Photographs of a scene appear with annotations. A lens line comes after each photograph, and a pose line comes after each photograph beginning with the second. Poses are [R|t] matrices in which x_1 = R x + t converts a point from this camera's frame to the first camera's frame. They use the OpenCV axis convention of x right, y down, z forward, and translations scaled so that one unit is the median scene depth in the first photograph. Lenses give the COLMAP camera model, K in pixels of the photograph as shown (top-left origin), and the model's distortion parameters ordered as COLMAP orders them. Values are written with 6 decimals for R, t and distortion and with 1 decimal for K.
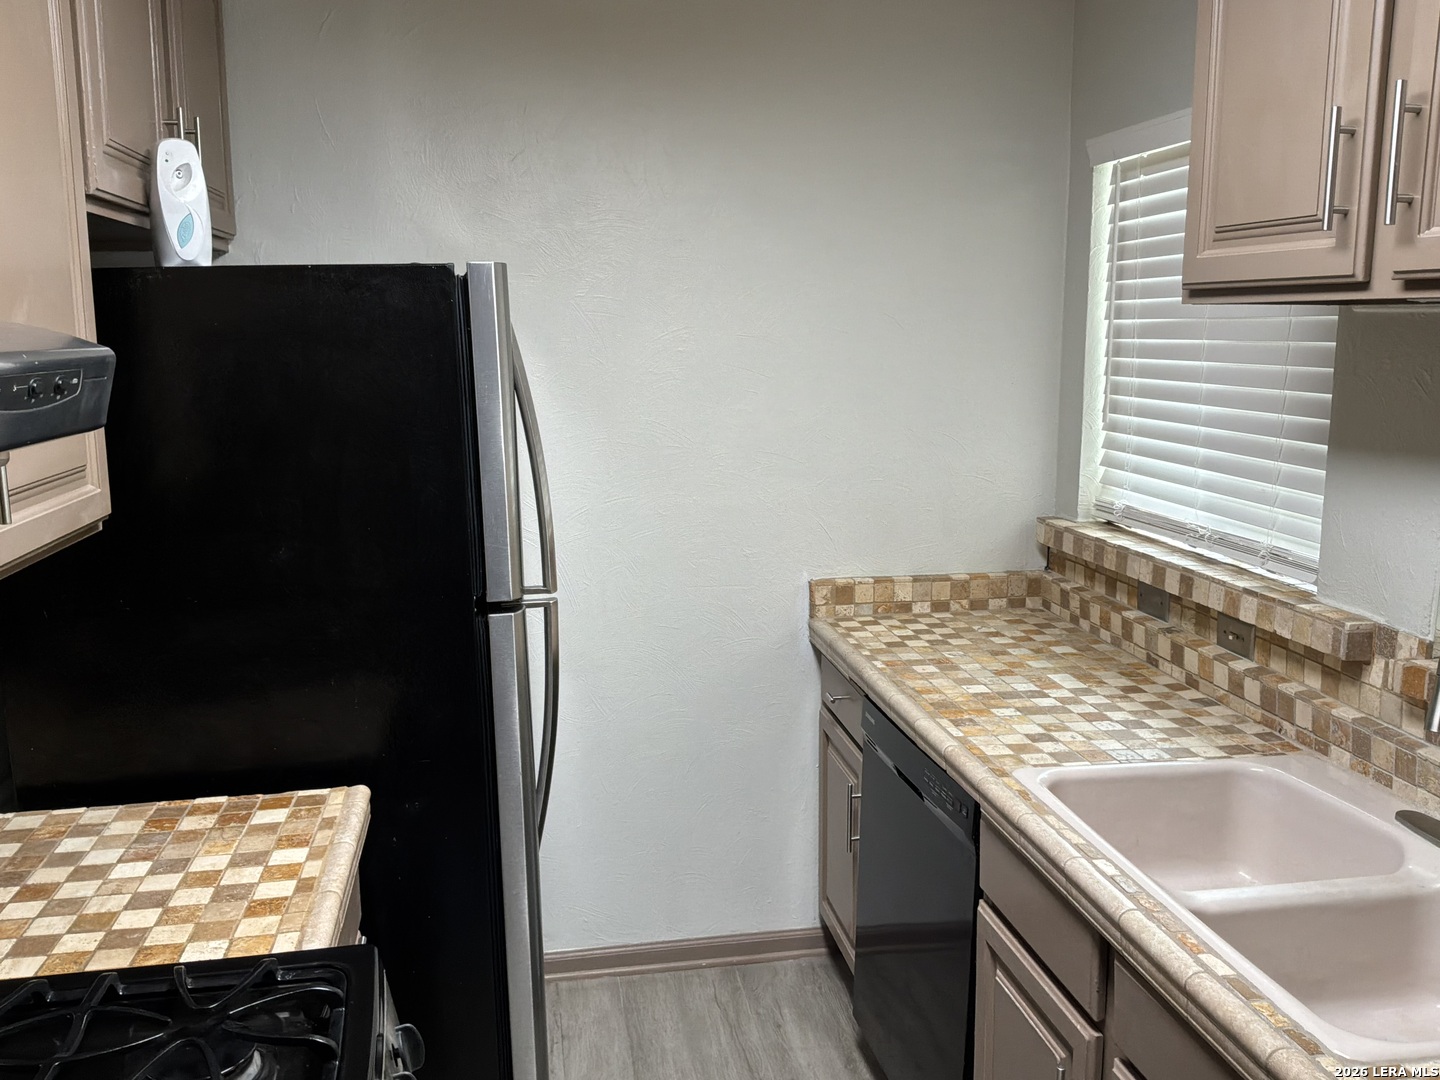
lens RADIAL K [[1195.7, 0, 720.4], [0, 1195.7, 542.2], [0, 0, 1]] dist [0.125694, -0.243490]
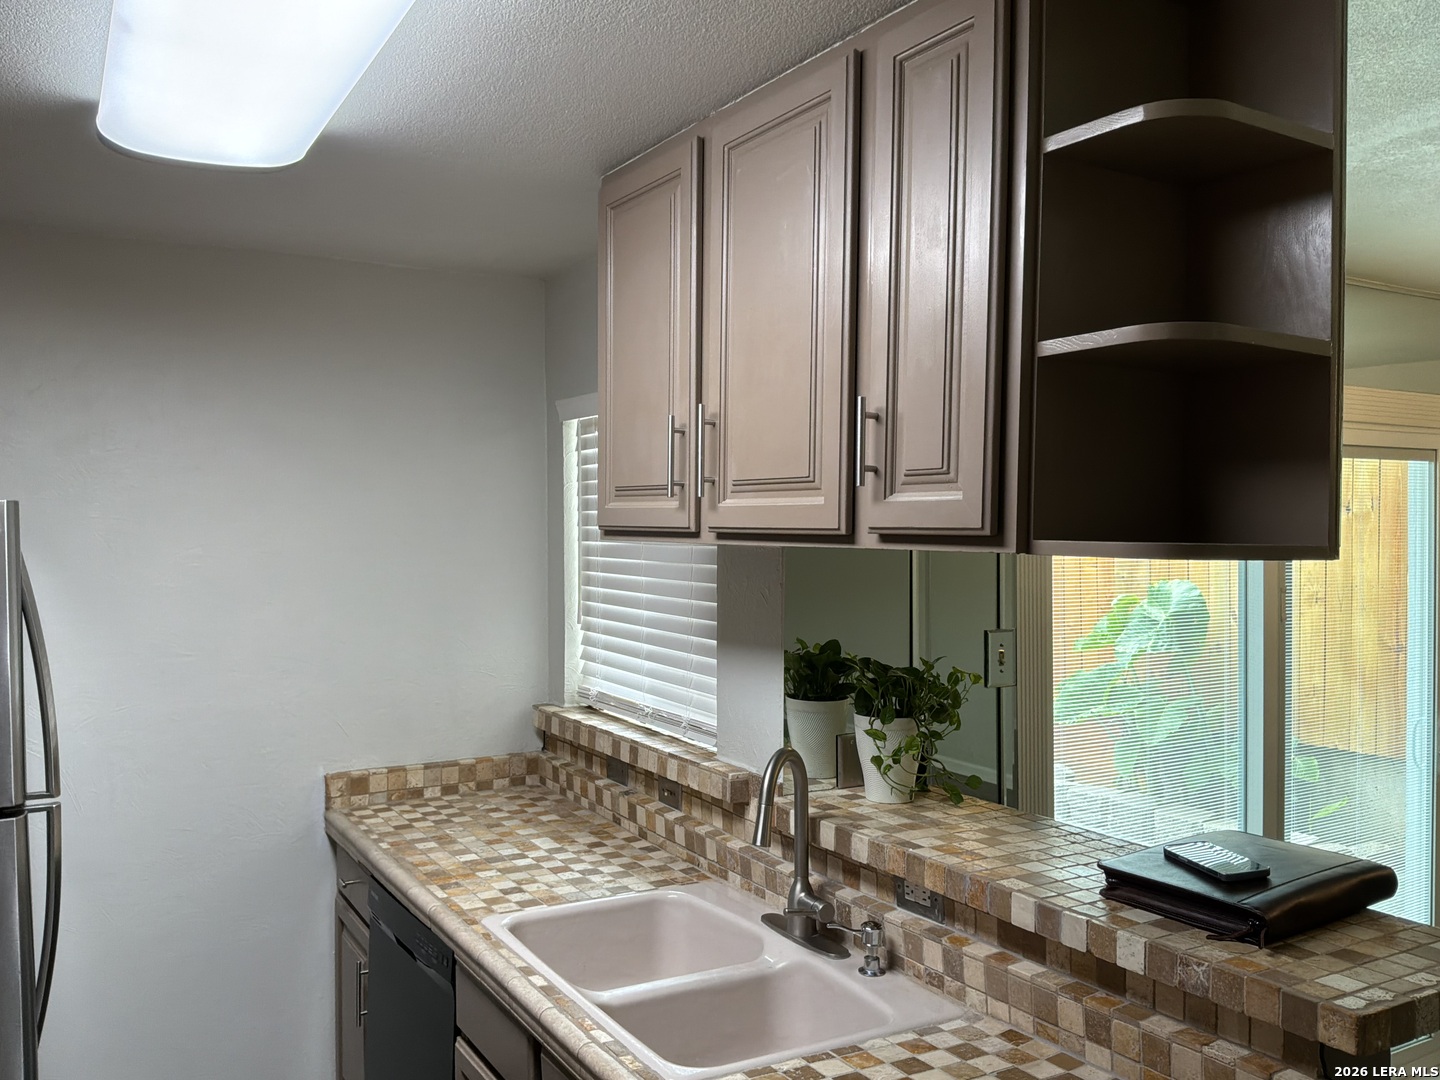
lens RADIAL K [[1195.7, 0, 722.4], [0, 1195.7, 533.6], [0, 0, 1]] dist [0.125694, -0.243490]
pose [[0.937730, 0.002339, 0.347358, 0.042326], [0.054985, 0.986371, -0.155080, 0.009055], [-0.342987, 0.164523, 0.924820, -0.247950]]
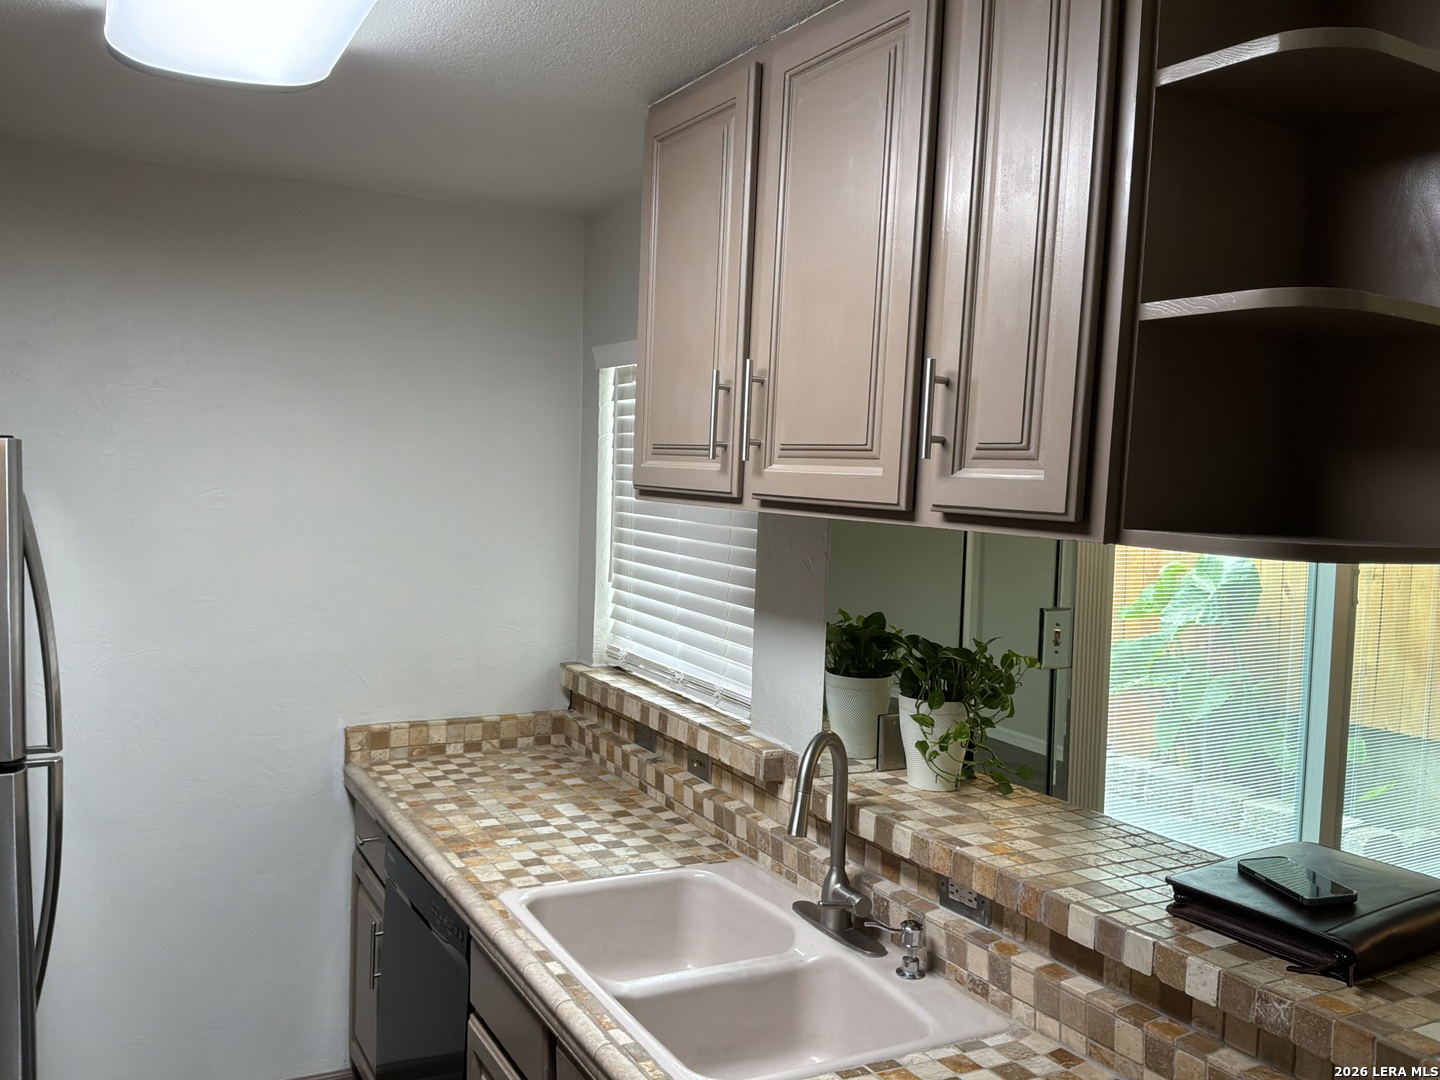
lens RADIAL K [[1195.7, 0, 721.7], [0, 1195.7, 534.0], [0, 0, 1]] dist [0.125694, -0.243490]
pose [[0.946764, 0.019987, 0.321307, 0.060088], [0.016898, 0.993610, -0.111600, -0.018102], [-0.321484, 0.111089, 0.940376, -0.178322]]
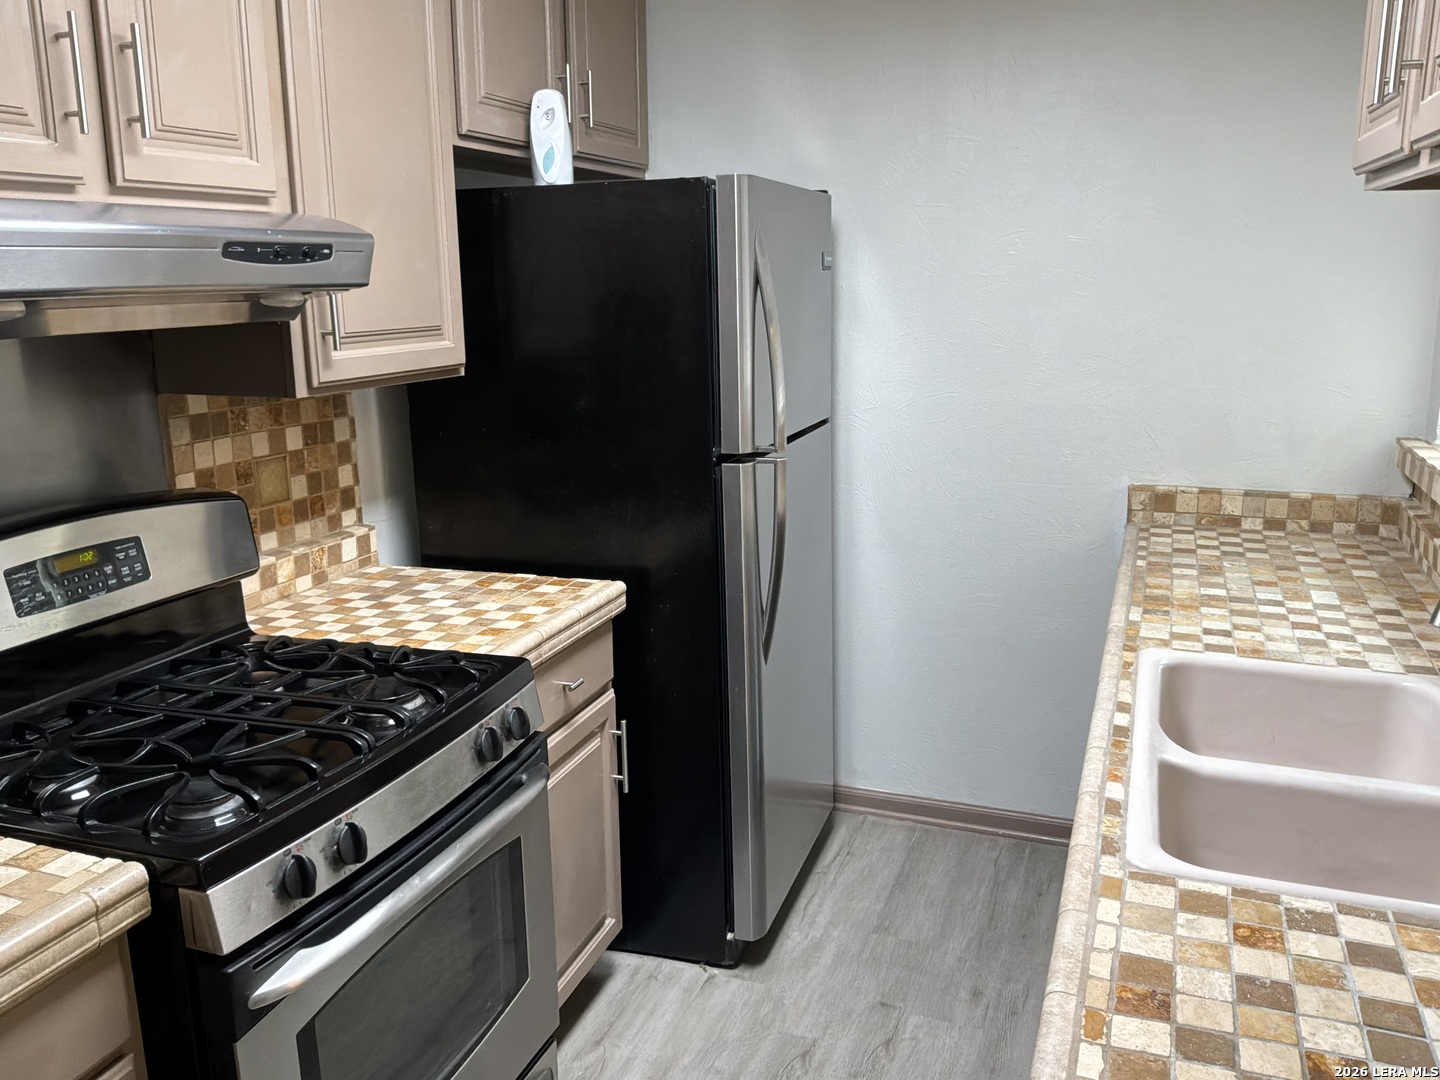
lens RADIAL K [[1195.7, 0, 726.1], [0, 1195.7, 547.3], [0, 0, 1]] dist [0.125694, -0.243490]
pose [[0.870026, 0.109594, -0.480671, 0.389411], [-0.082364, 0.993588, 0.077460, 0.046899], [0.486078, -0.027802, 0.873473, -0.082080]]
